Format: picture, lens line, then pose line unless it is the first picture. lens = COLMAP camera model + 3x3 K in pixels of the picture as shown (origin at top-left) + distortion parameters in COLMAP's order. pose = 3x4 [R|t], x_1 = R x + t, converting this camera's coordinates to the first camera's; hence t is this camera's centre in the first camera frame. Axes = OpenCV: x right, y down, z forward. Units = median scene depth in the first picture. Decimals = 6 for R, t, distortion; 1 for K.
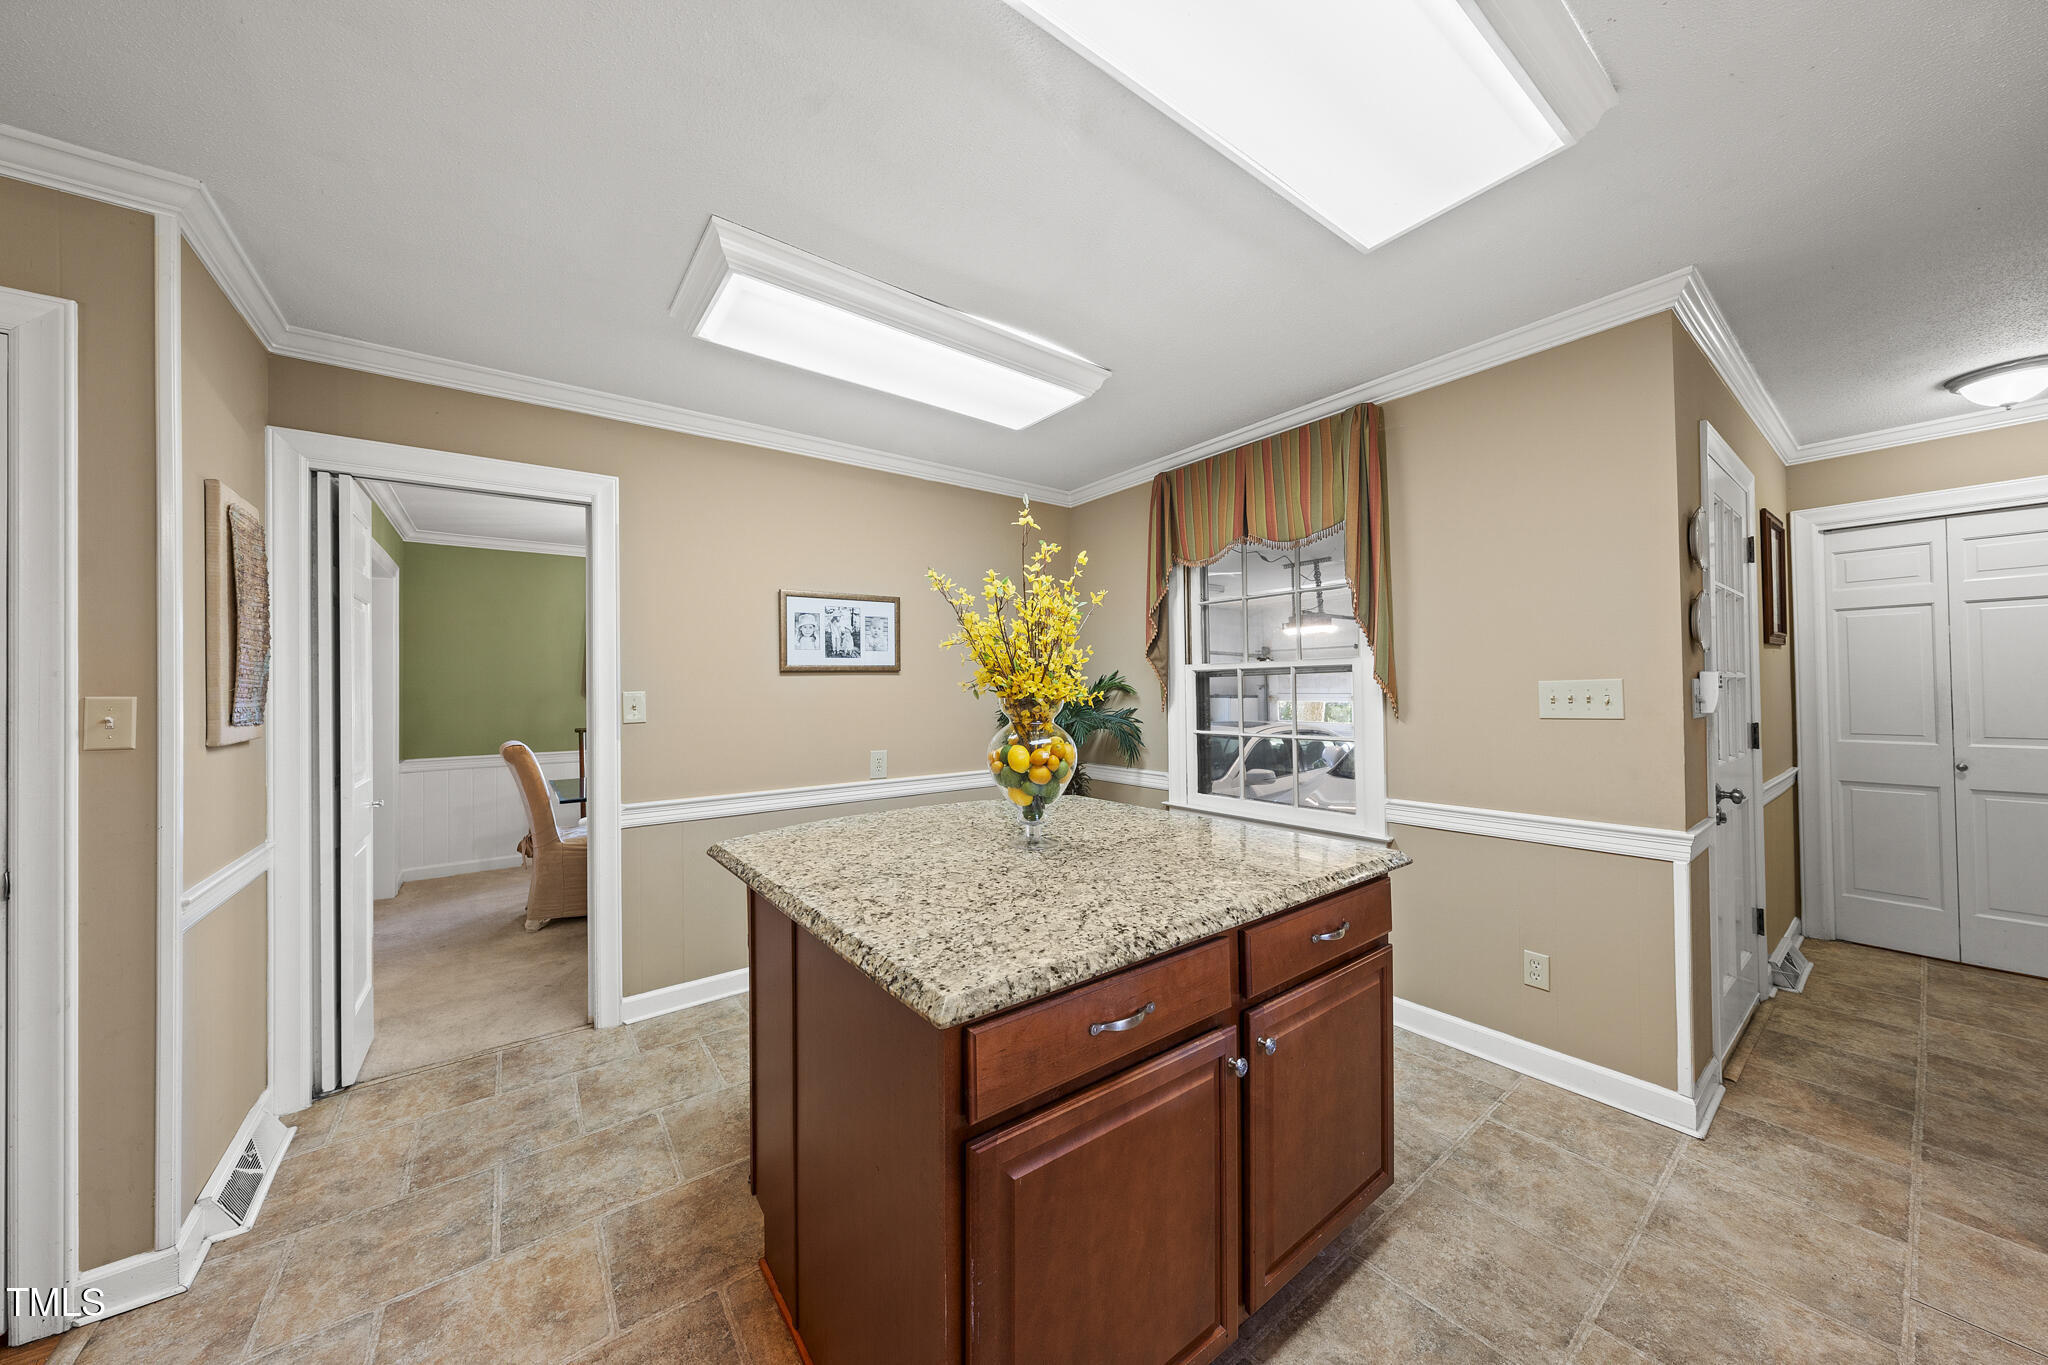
lens RADIAL K [[681.1, 0, 1025.5], [0, 681.1, 680.9], [0, 0, 1]] dist [-0.000427, 0.000178]
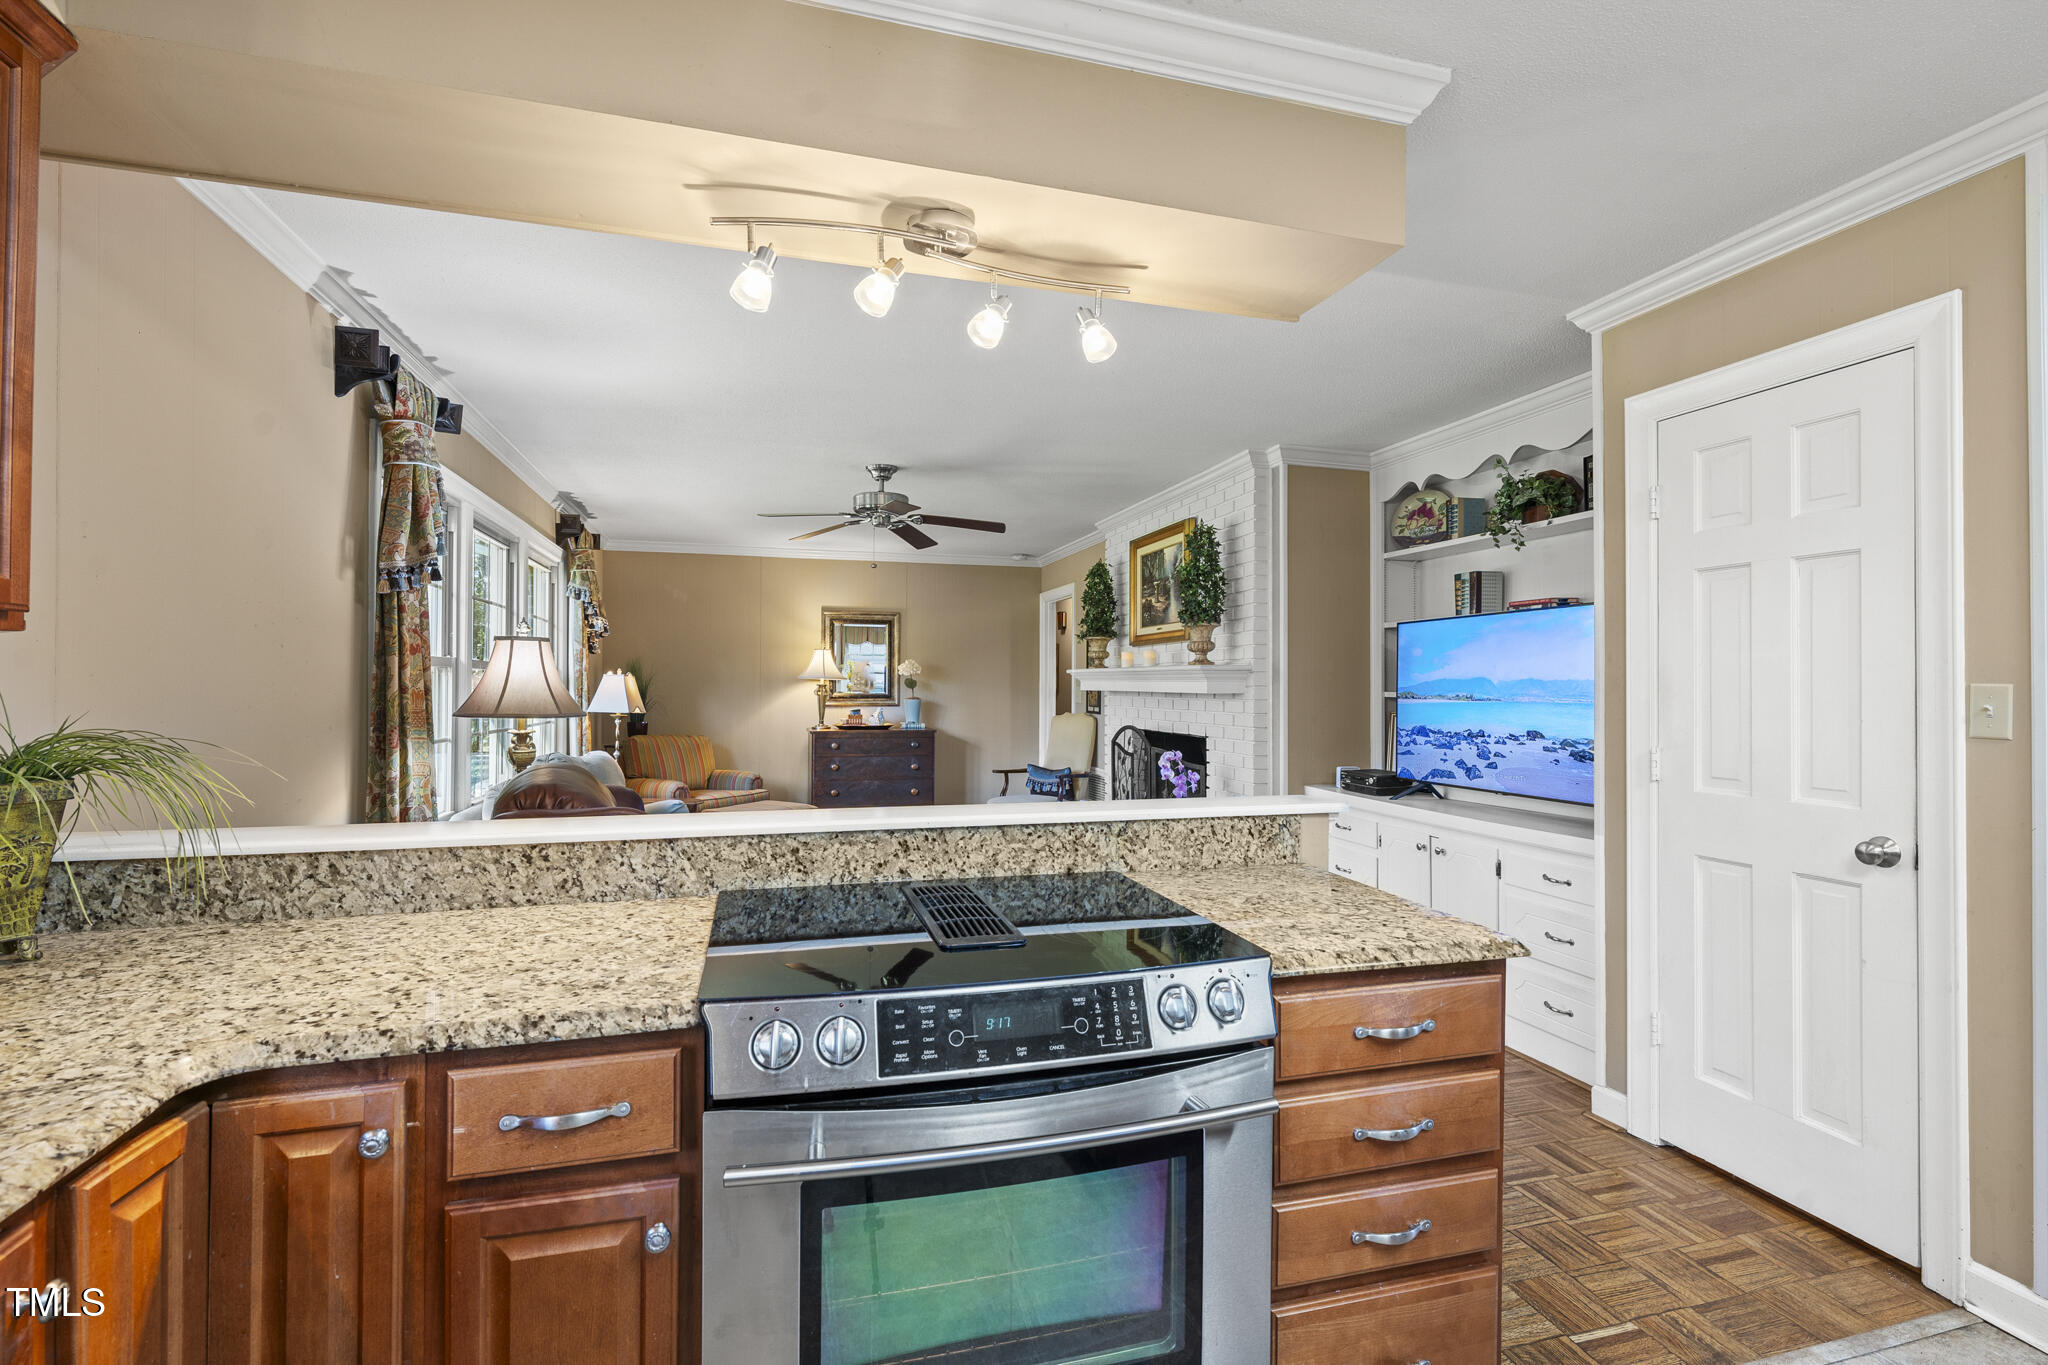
lens RADIAL K [[927.5, 0, 1034.6], [0, 927.5, 681.0], [0, 0, 1]] dist [-0.003128, 0.000198]
pose [[-0.350903, 0.007296, -0.936383, 0.350120], [0.012255, 0.999920, 0.003198, -0.001240], [0.936332, -0.010353, -0.350964, 0.197969]]
